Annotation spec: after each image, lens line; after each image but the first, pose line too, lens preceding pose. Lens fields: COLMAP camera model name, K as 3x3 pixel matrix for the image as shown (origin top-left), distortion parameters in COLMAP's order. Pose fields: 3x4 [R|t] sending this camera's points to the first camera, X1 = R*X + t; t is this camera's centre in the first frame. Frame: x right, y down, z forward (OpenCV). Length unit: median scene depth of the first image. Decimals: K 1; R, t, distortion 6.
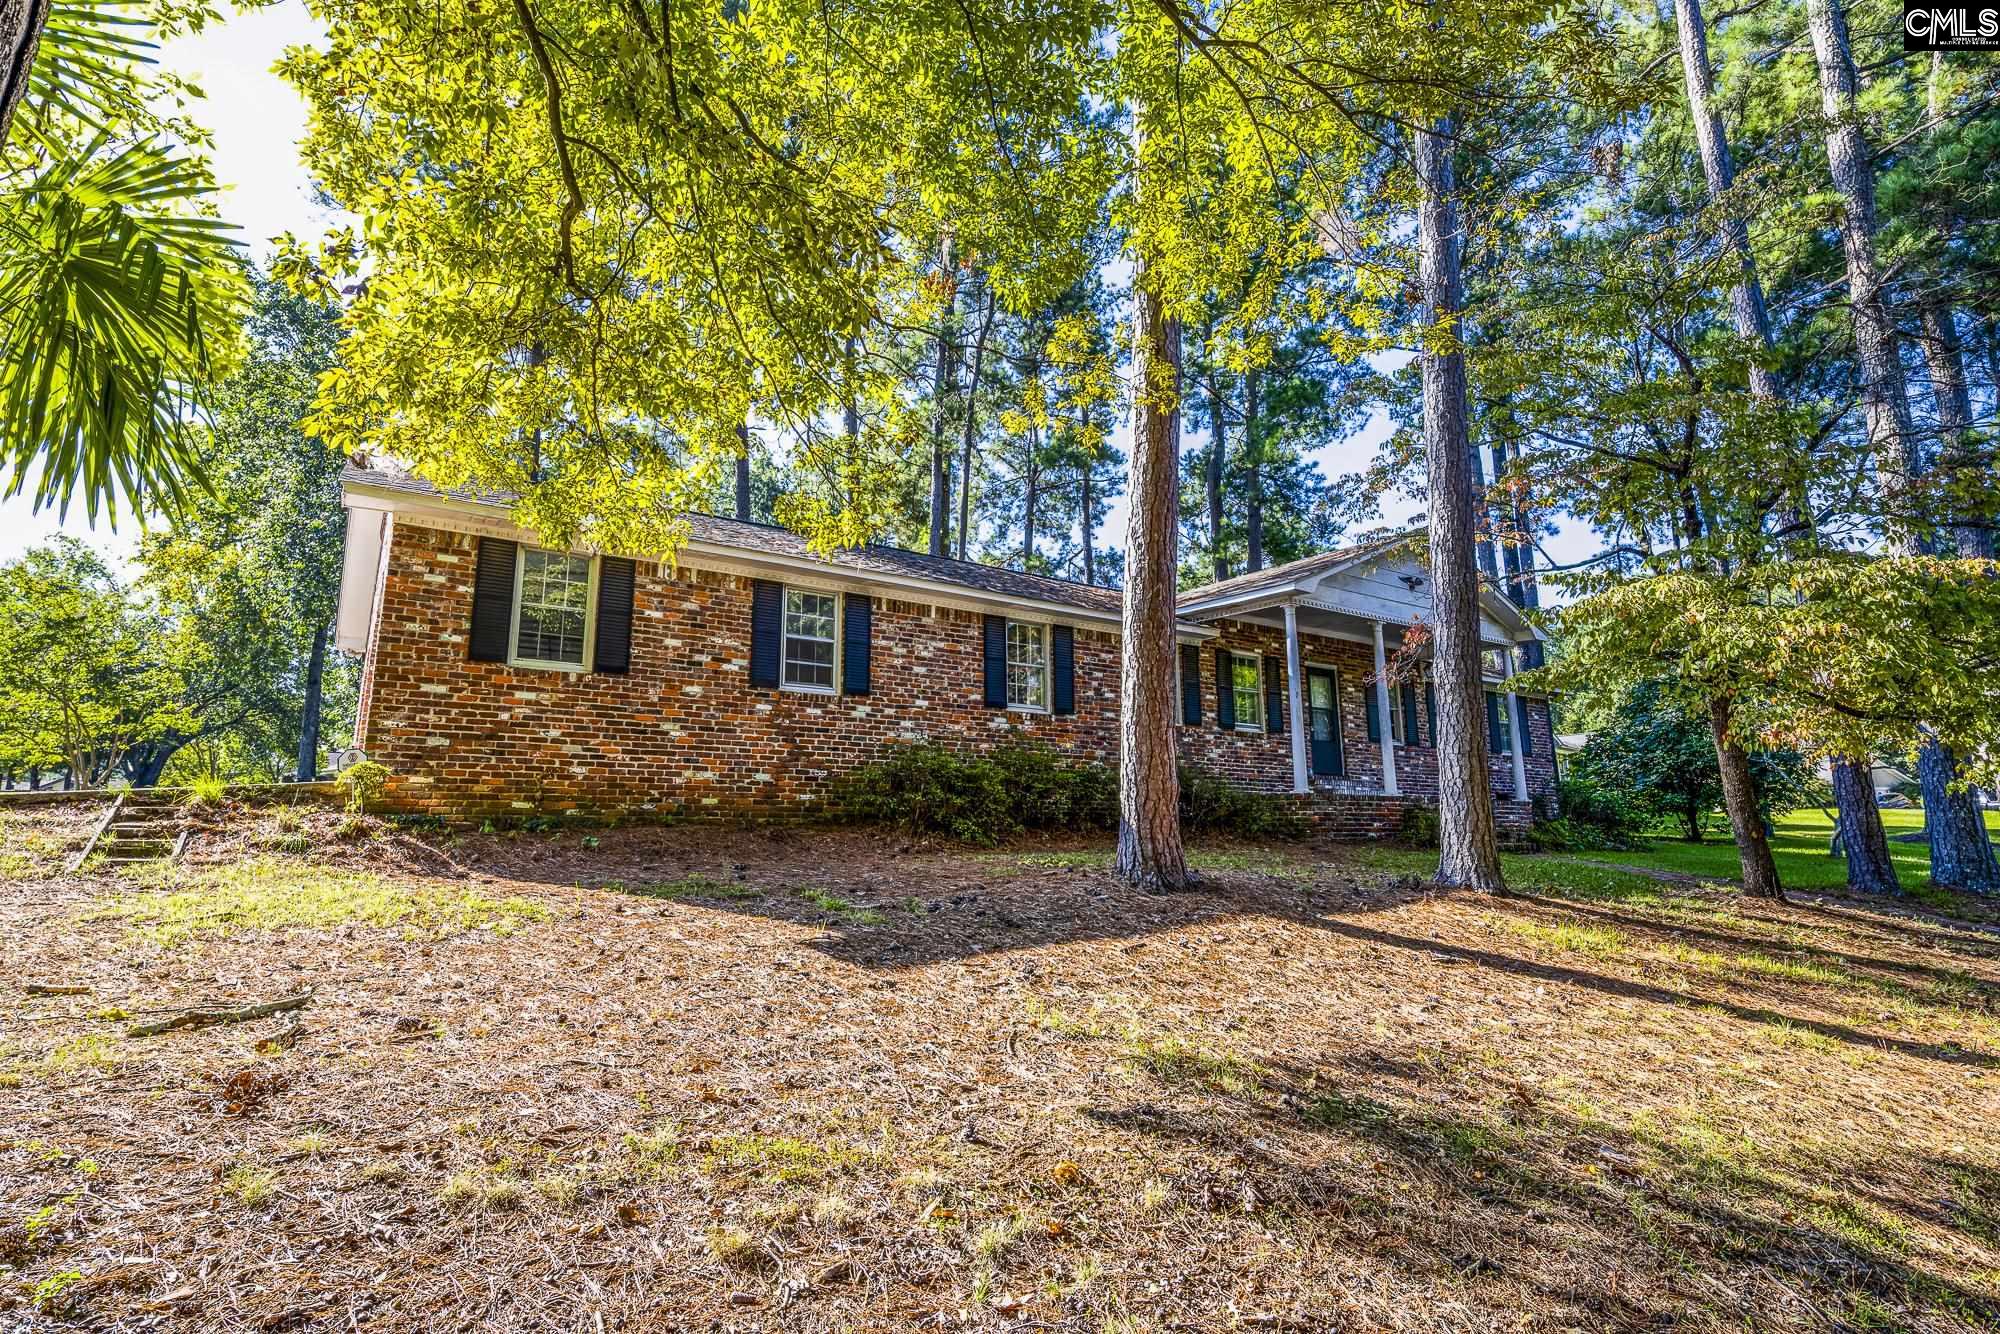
lens RADIAL K [[967.7, 0, 1000.0], [0, 967.7, 667.0], [0, 0, 1]] dist [0.000431, -0.000230]
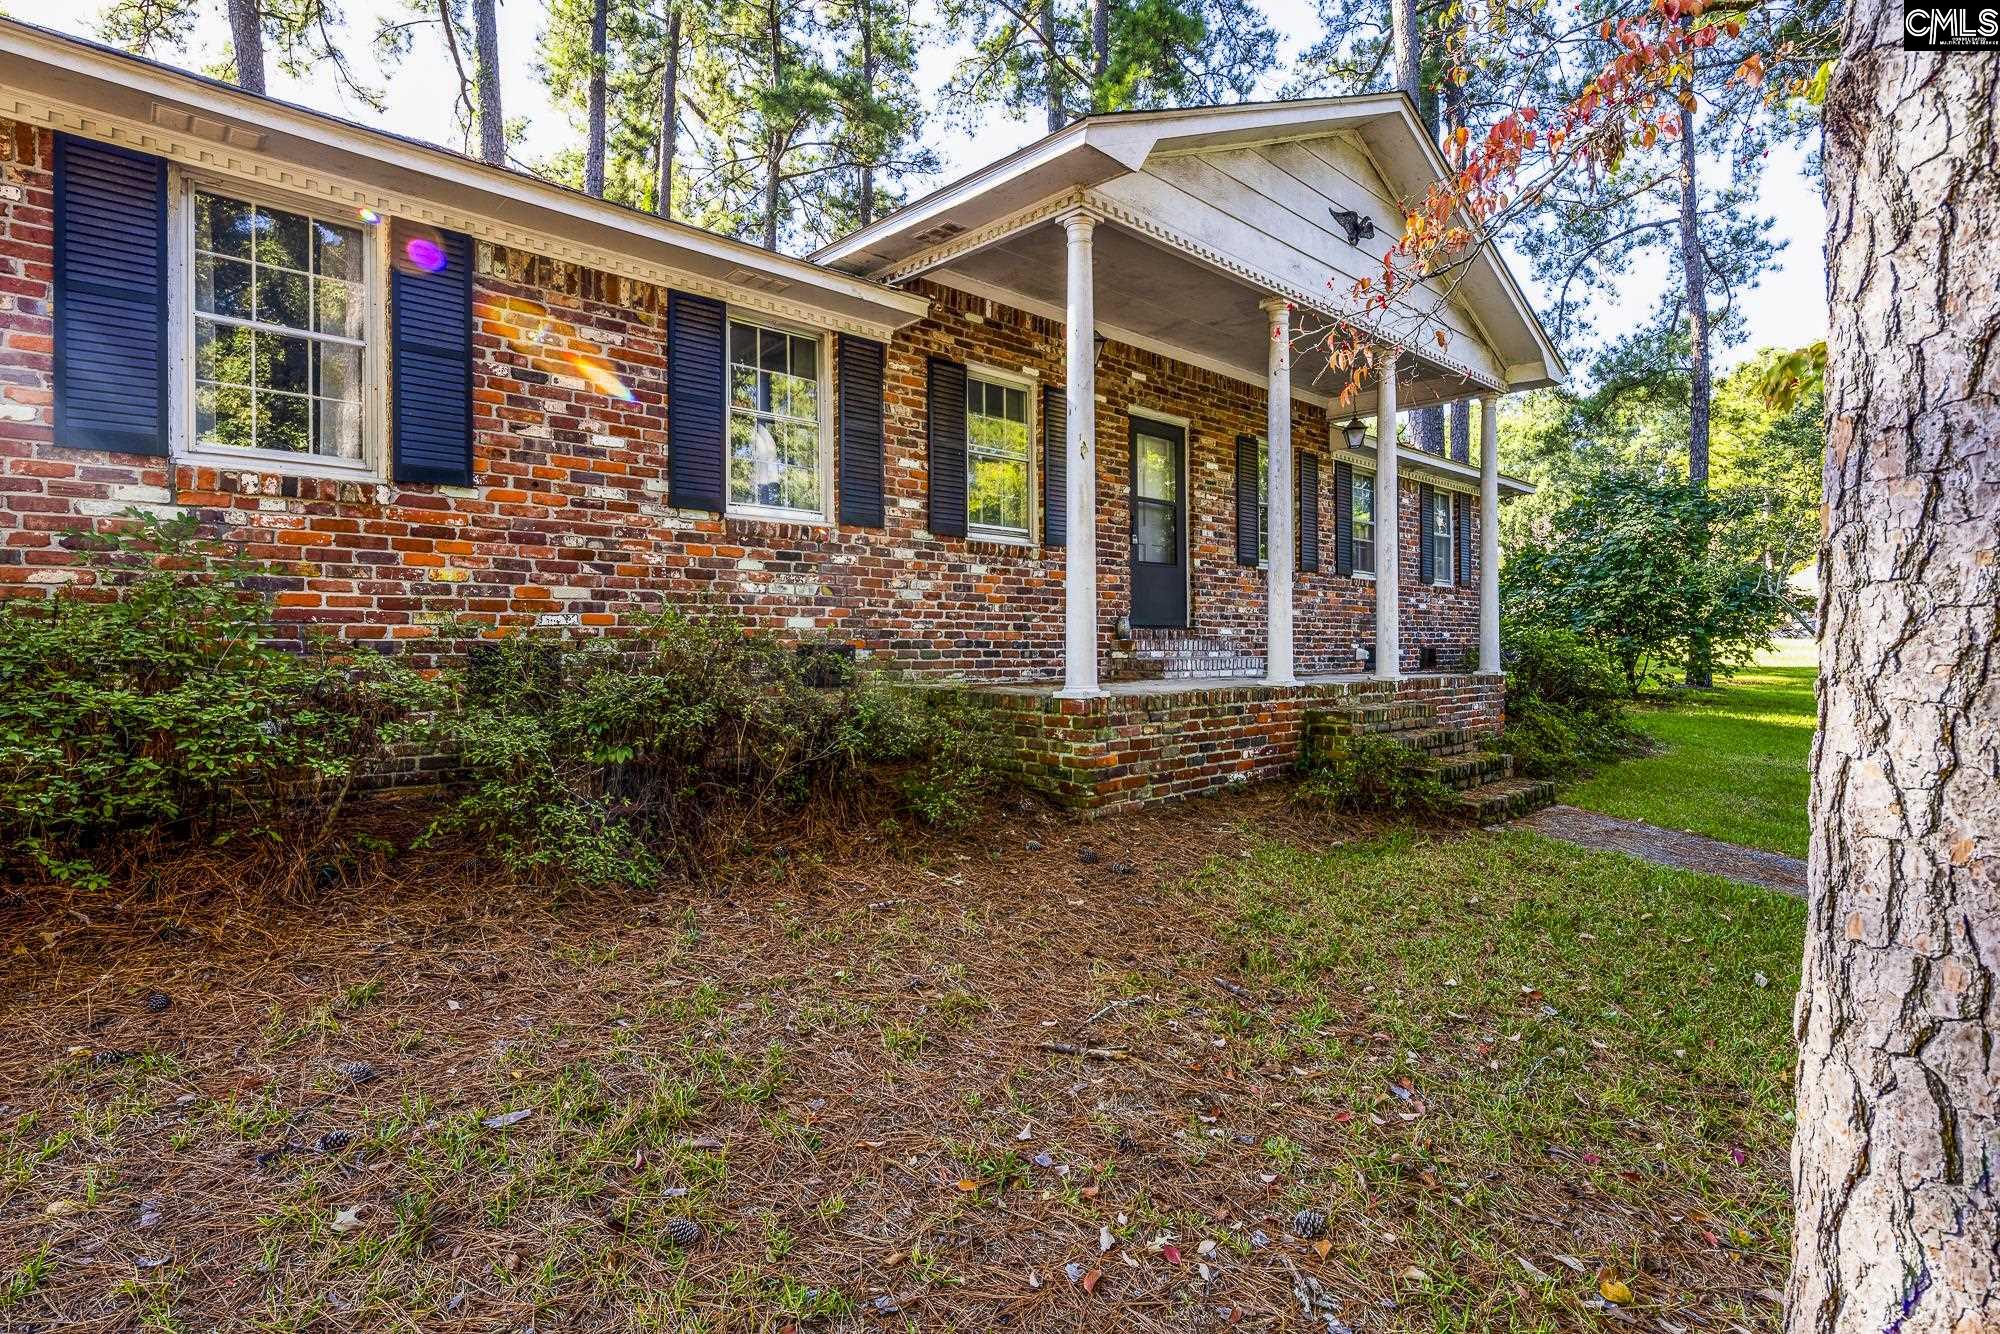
lens RADIAL K [[967.7, 0, 1000.0], [0, 967.7, 667.0], [0, 0, 1]] dist [0.000431, -0.000230]
pose [[0.990222, -0.001638, 0.139494, 0.233144], [-0.025661, 0.980730, 0.193676, 0.042192], [-0.137123, -0.195362, 0.971098, 0.645513]]
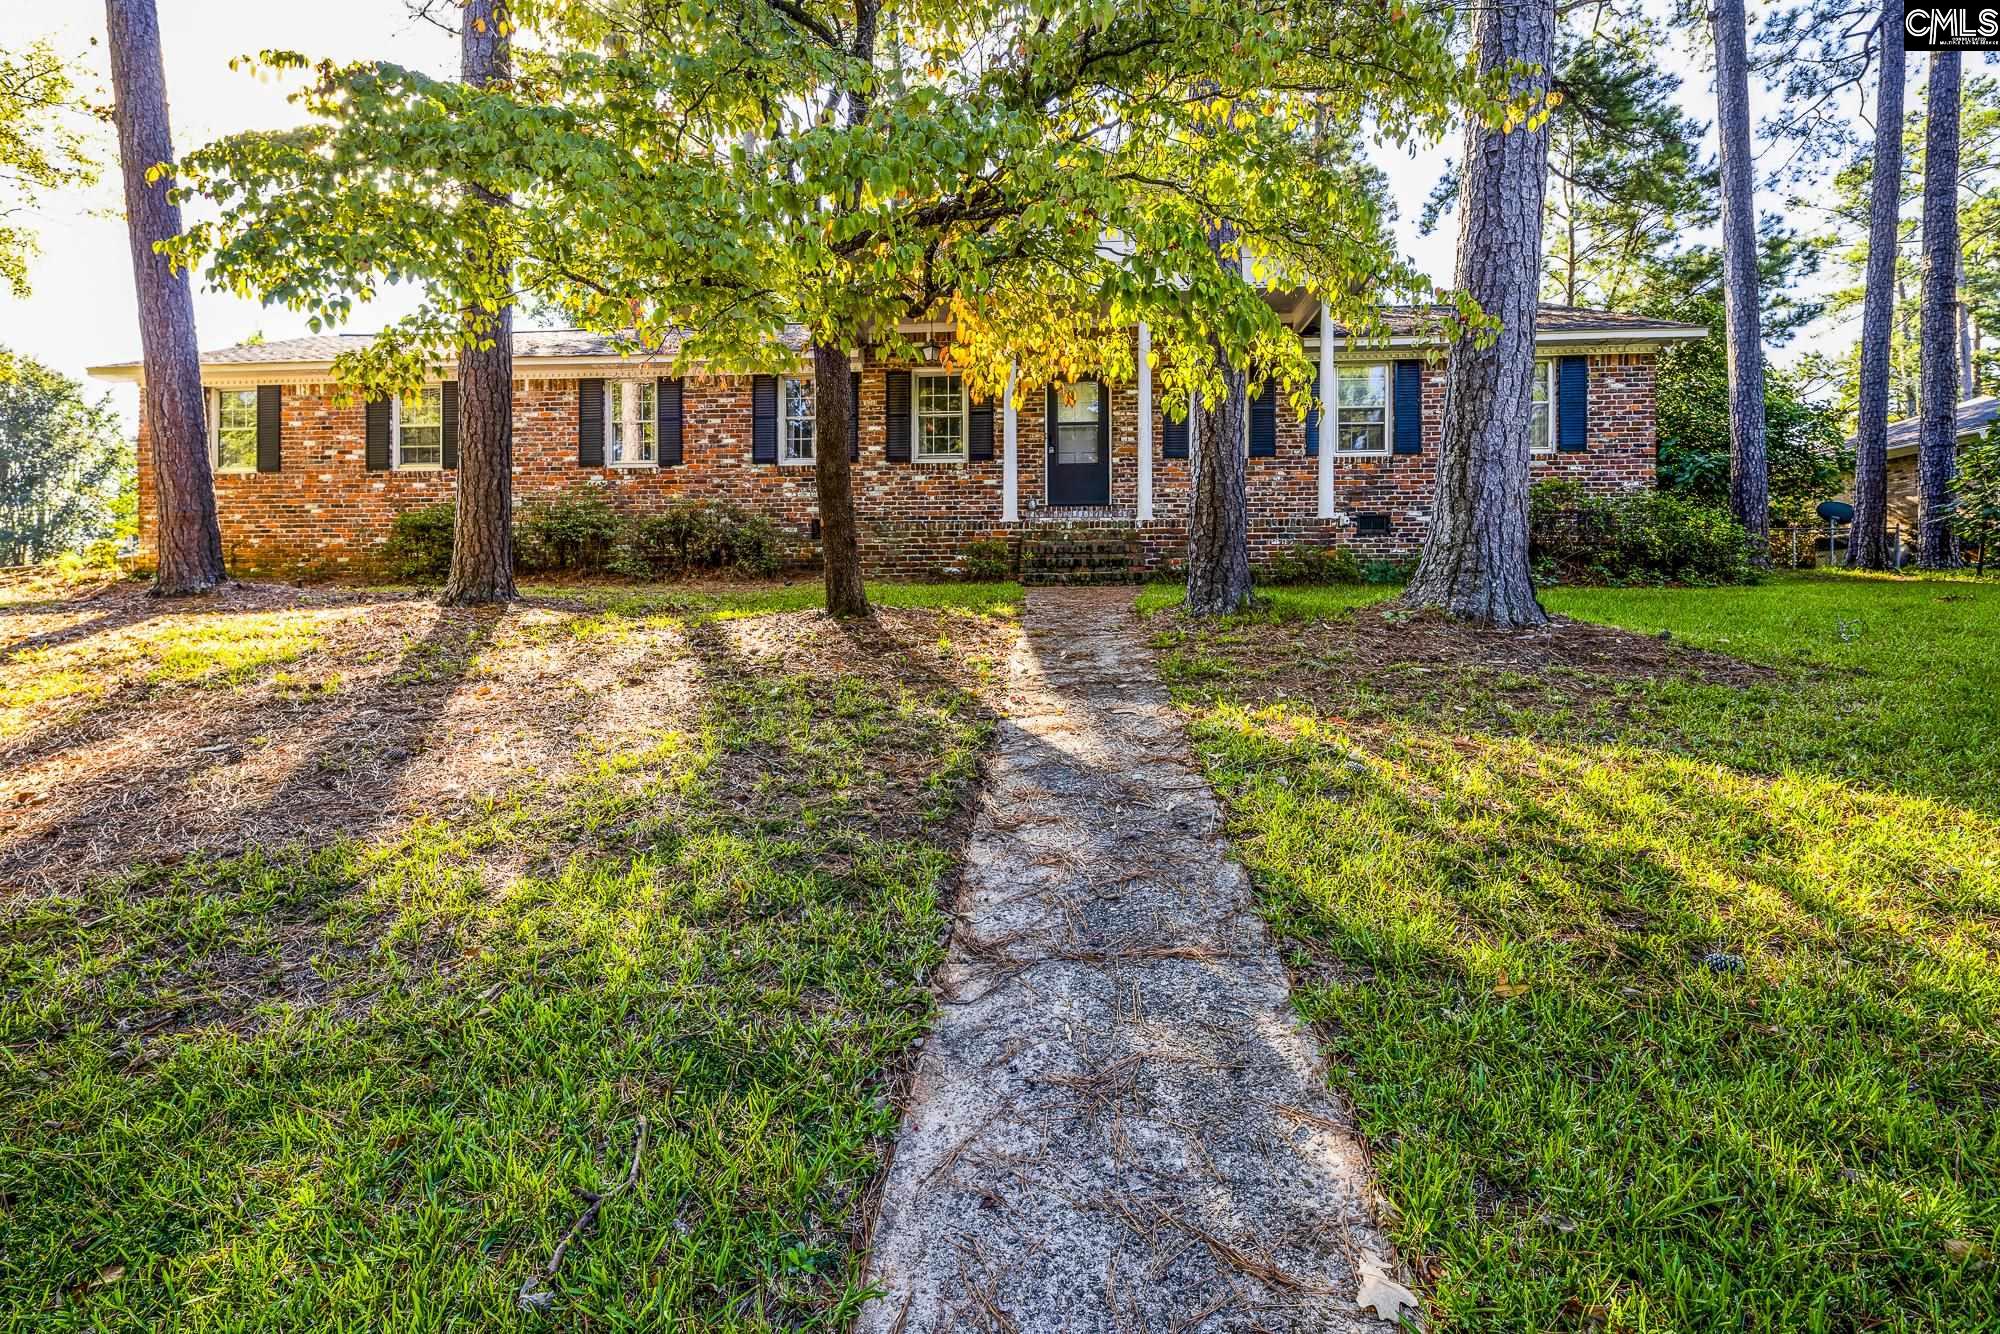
lens RADIAL K [[967.7, 0, 1000.0], [0, 967.7, 667.0], [0, 0, 1]] dist [0.000431, -0.000230]
pose [[0.785904, 0.028942, -0.617671, 1.032589], [0.111289, 0.975972, 0.187331, 0.109186], [0.608252, -0.215965, 0.763799, 0.399929]]
